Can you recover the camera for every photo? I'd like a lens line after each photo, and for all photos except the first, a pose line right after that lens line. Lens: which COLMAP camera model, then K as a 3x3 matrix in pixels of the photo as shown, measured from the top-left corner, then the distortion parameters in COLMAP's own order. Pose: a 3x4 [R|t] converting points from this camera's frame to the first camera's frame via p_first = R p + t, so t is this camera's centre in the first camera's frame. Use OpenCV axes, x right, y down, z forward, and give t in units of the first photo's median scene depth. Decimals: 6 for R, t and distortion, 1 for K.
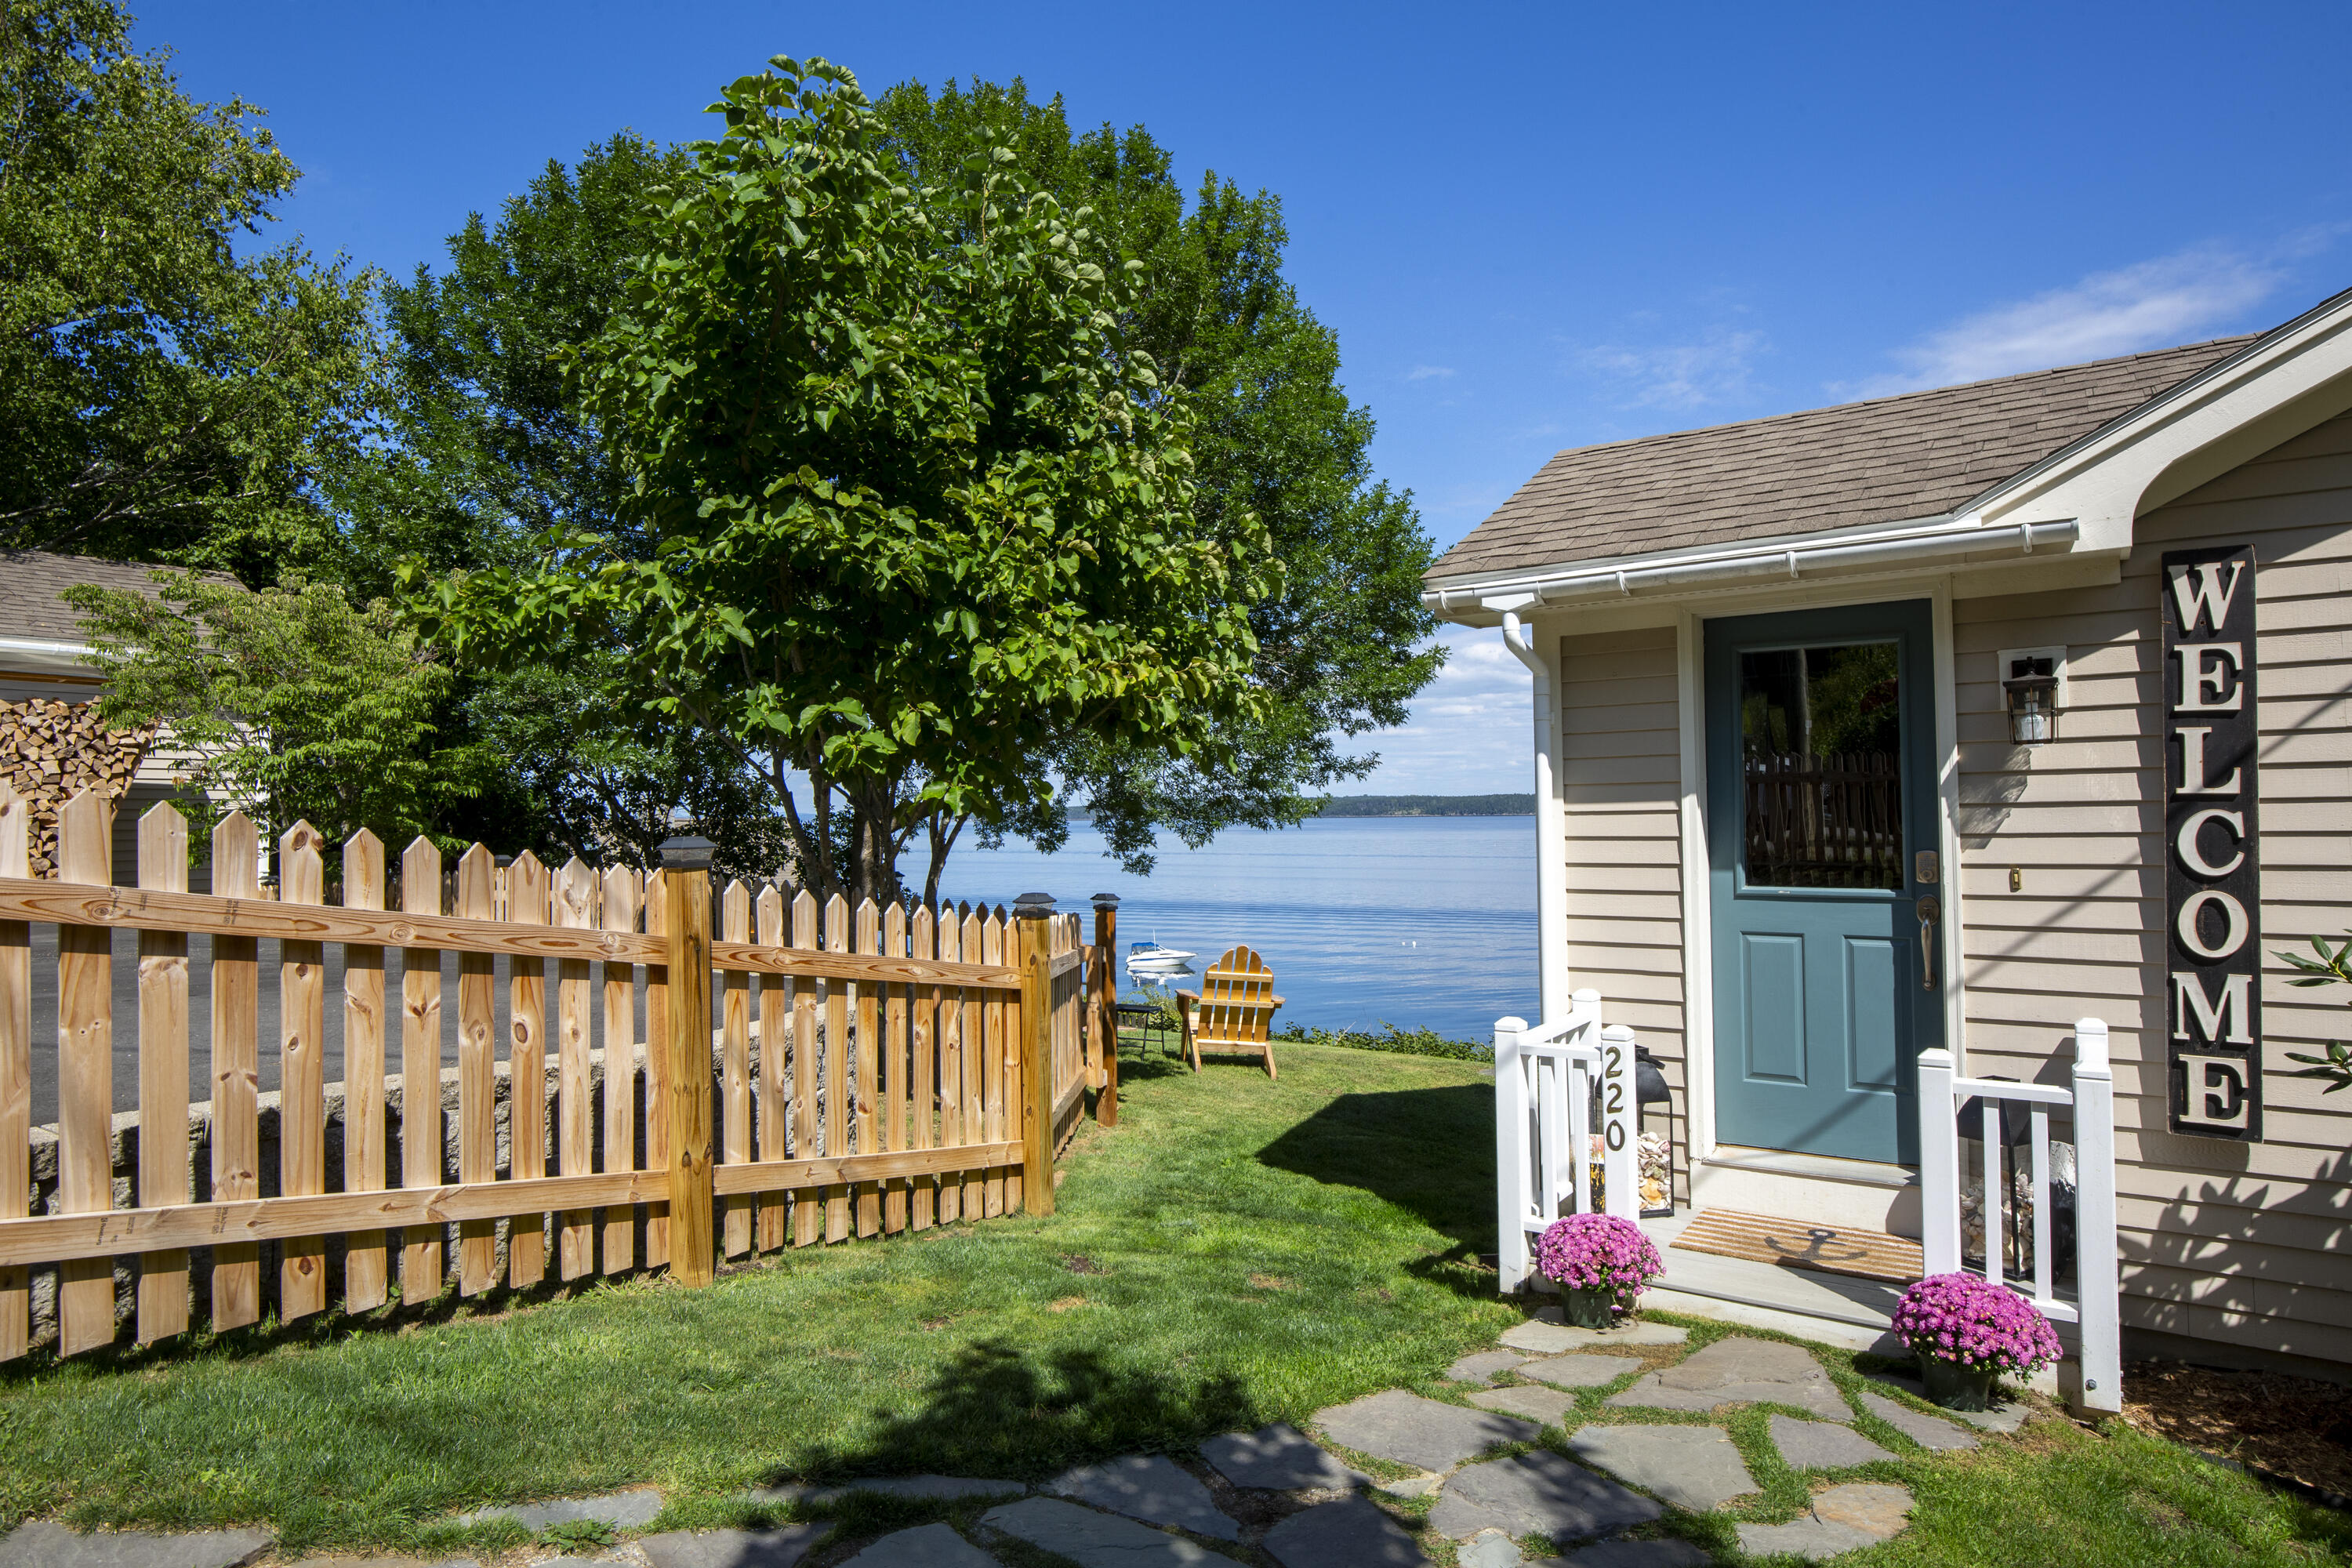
lens RADIAL K [[1300.3, 0, 1179.2], [0, 1300.3, 777.0], [0, 0, 1]] dist [-0.007466, 0.002871]
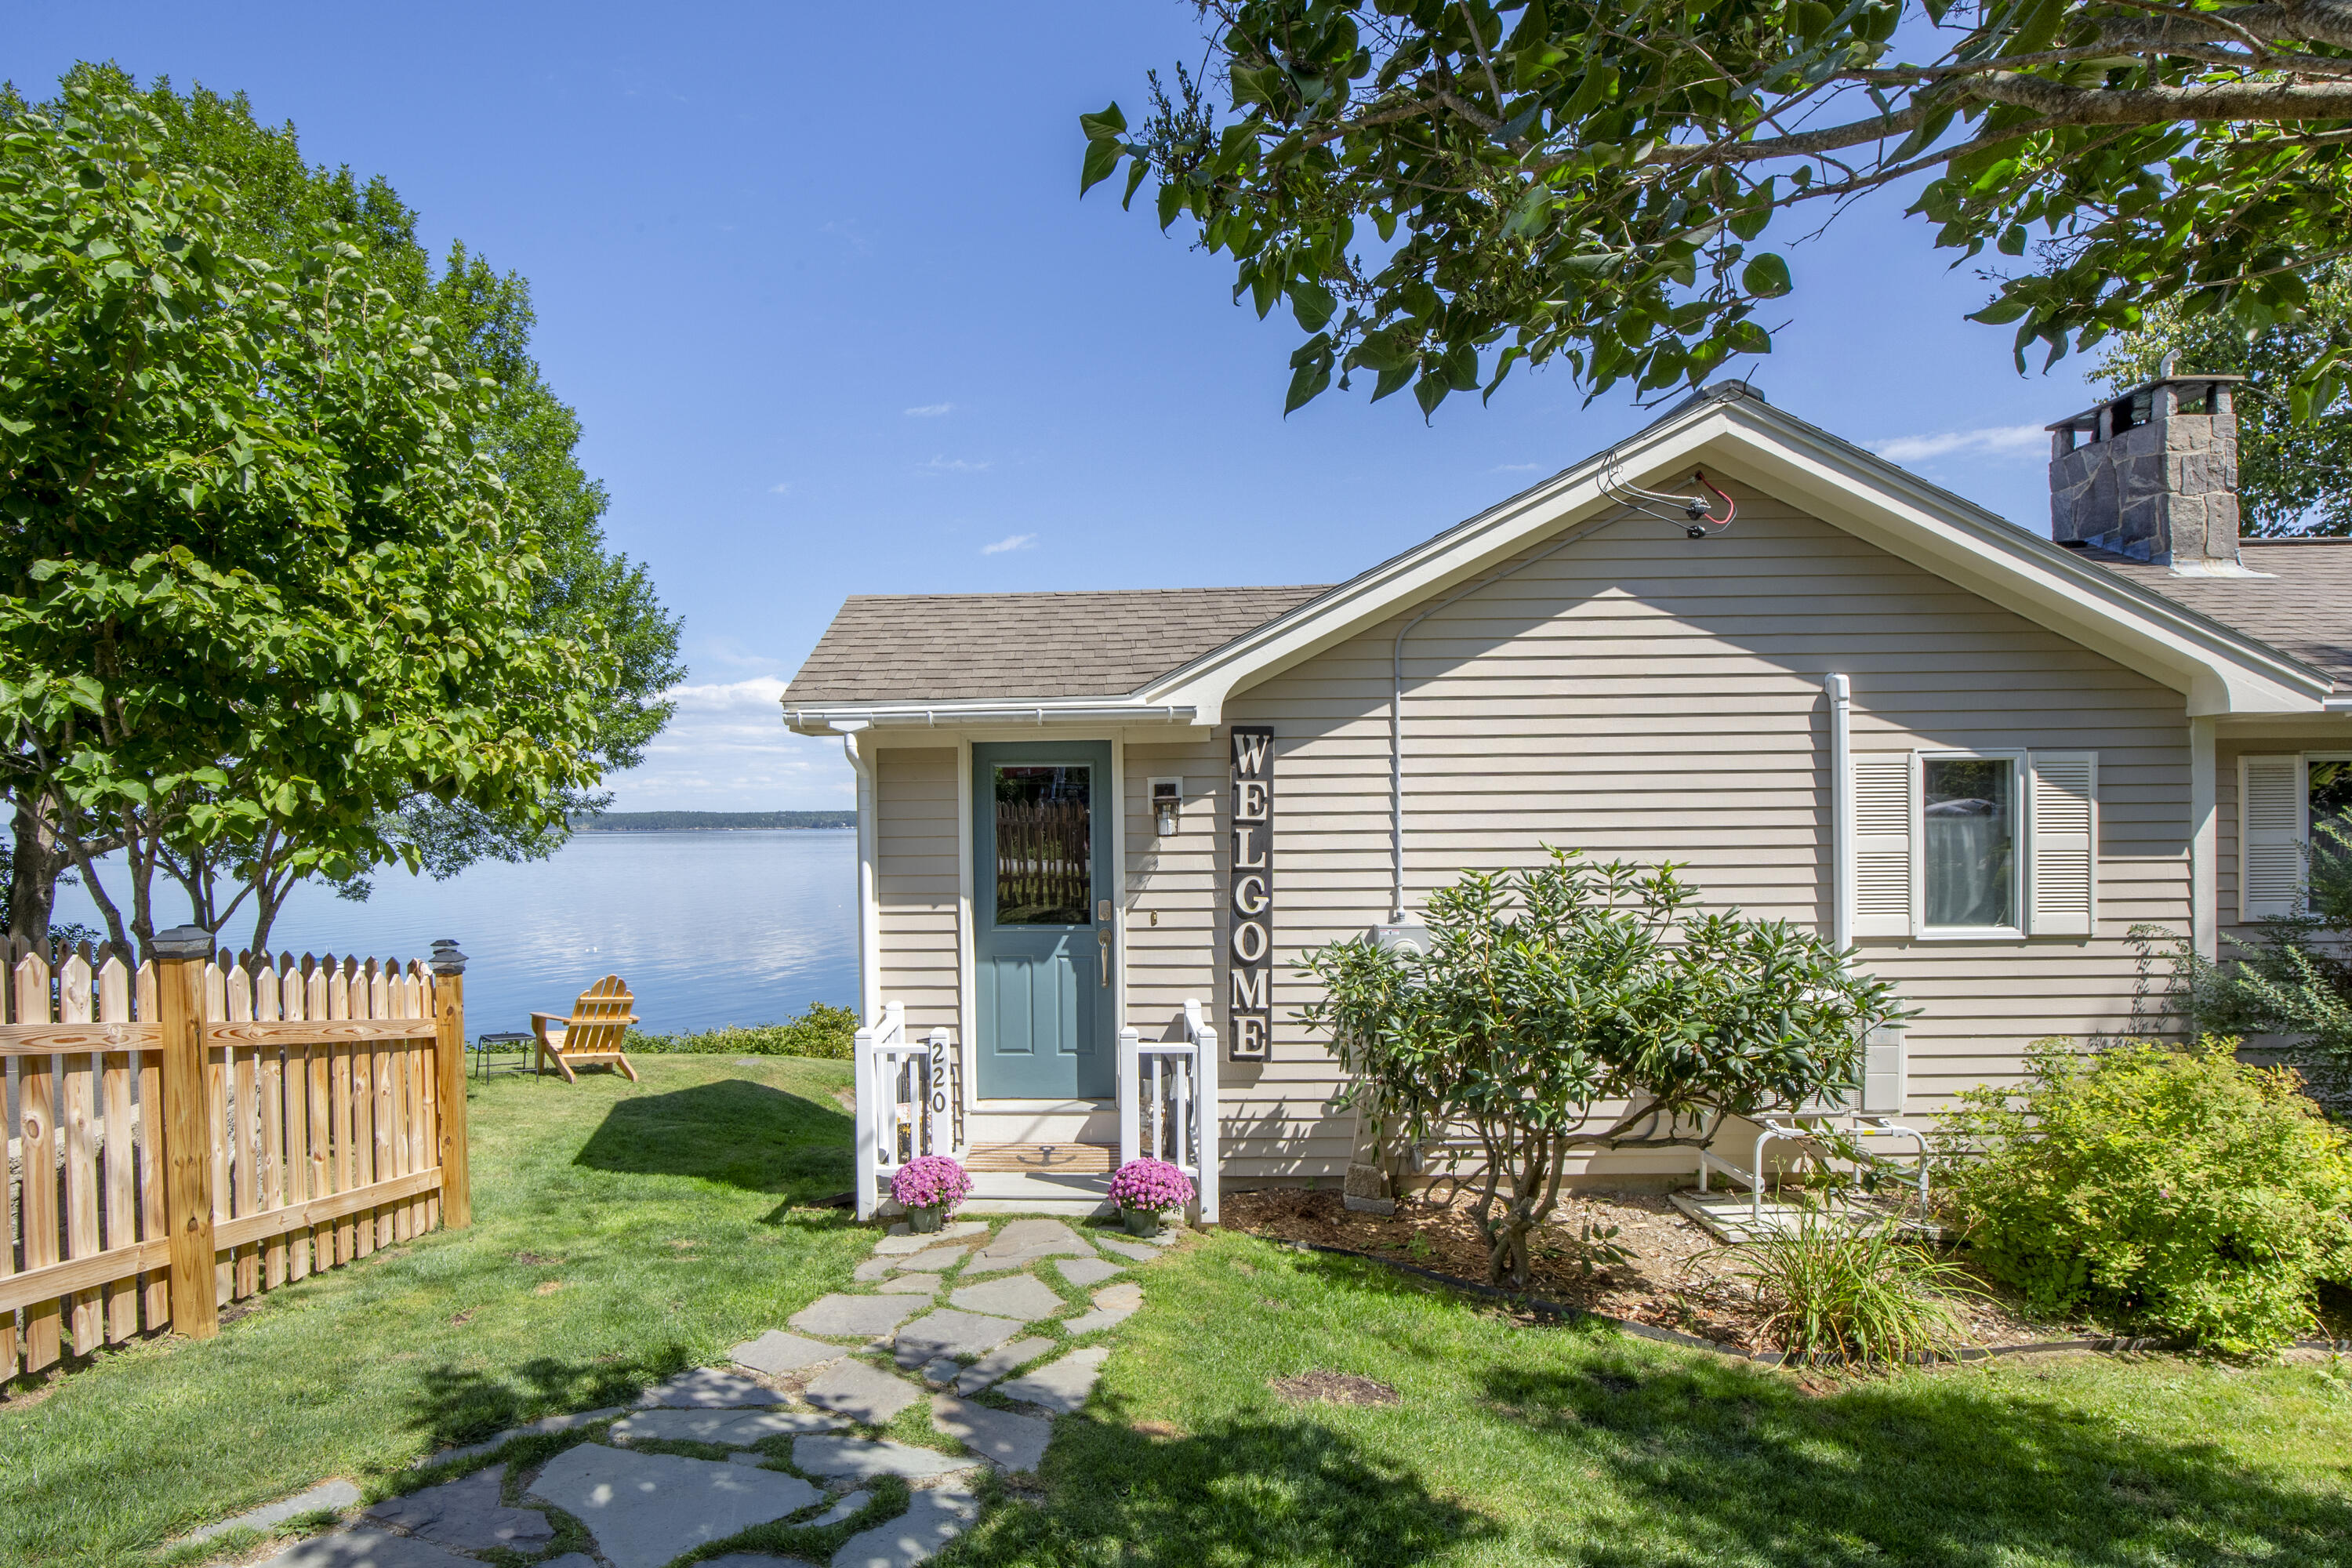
lens RADIAL K [[1139.7, 0, 1003.1], [0, 1139.7, 830.0], [0, 0, 1]] dist [-0.013093, 0.001718]
pose [[0.863335, -0.000191, 0.504631, -0.239899], [-0.014353, 0.999586, 0.024935, -0.063069], [-0.504427, -0.028770, 0.862975, -0.139192]]
